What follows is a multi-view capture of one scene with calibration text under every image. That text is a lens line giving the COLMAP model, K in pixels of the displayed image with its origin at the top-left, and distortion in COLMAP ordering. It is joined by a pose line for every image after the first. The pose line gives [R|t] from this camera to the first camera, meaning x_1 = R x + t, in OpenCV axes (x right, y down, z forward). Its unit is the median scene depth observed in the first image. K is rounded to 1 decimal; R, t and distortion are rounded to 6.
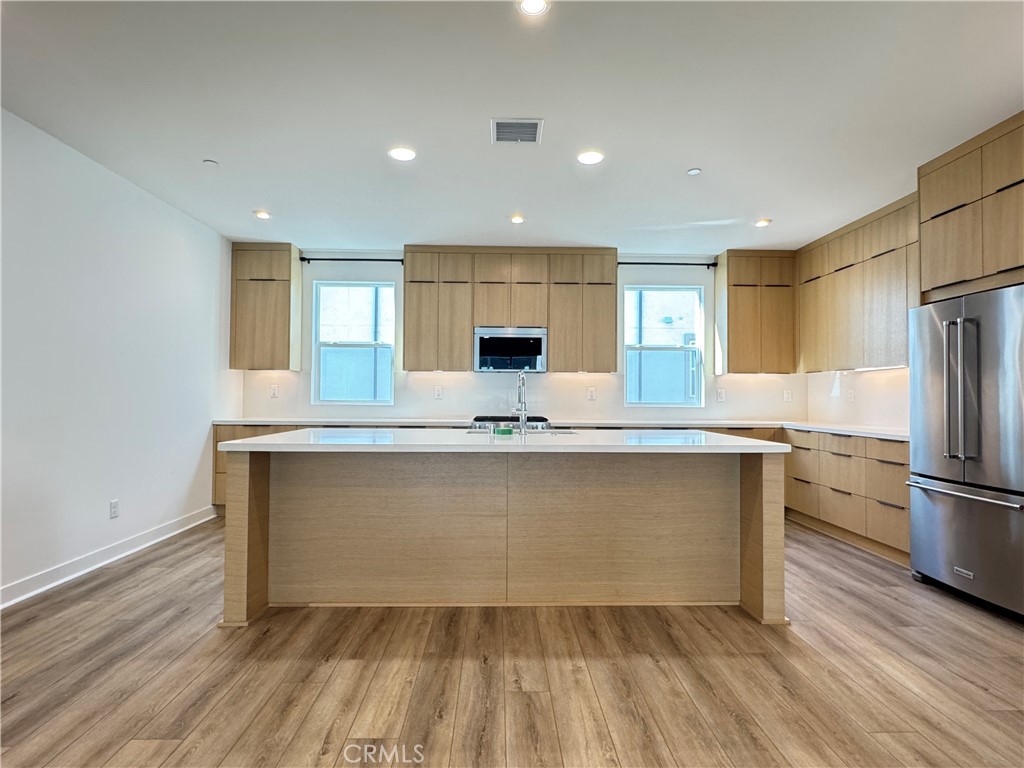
lens RADIAL K [[561.9, 0, 512.0], [0, 561.9, 384.0], [0, 0, 1]] dist [-0.002555, -0.001572]
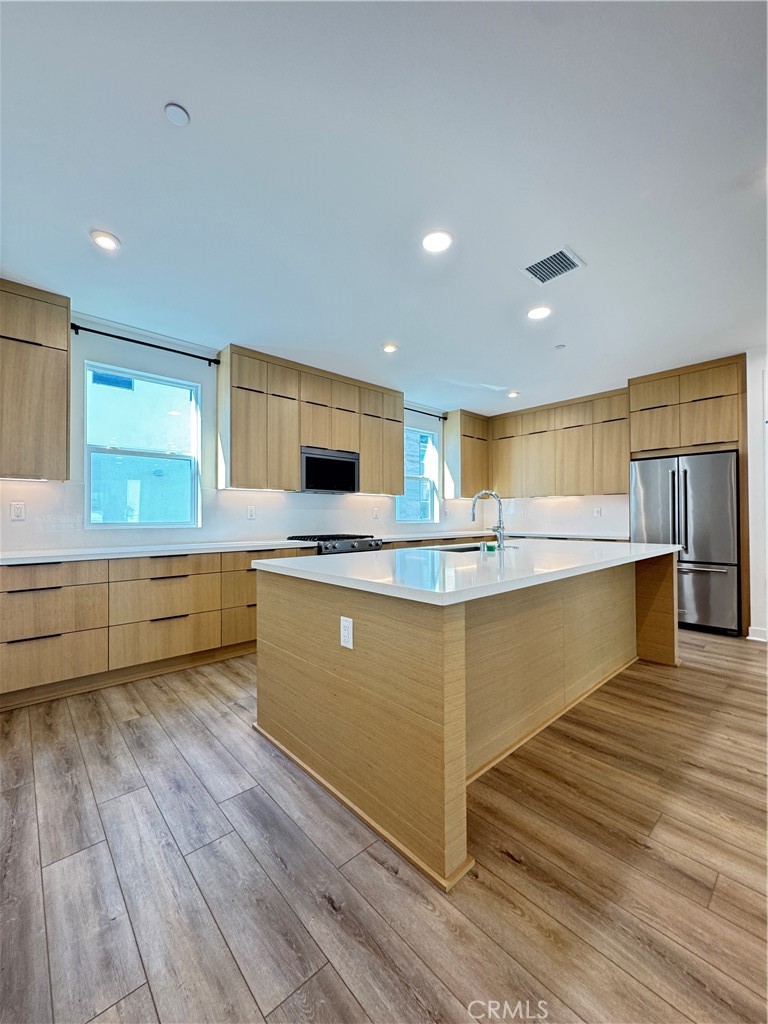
lens RADIAL K [[411.7, 0, 384.0], [0, 411.7, 512.0], [0, 0, 1]] dist [-0.003194, -0.000026]
pose [[0.752127, -0.003459, 0.659009, -0.525087], [-0.006871, 0.999891, 0.013091, 0.005486], [-0.658983, -0.014374, 0.752021, 0.430018]]
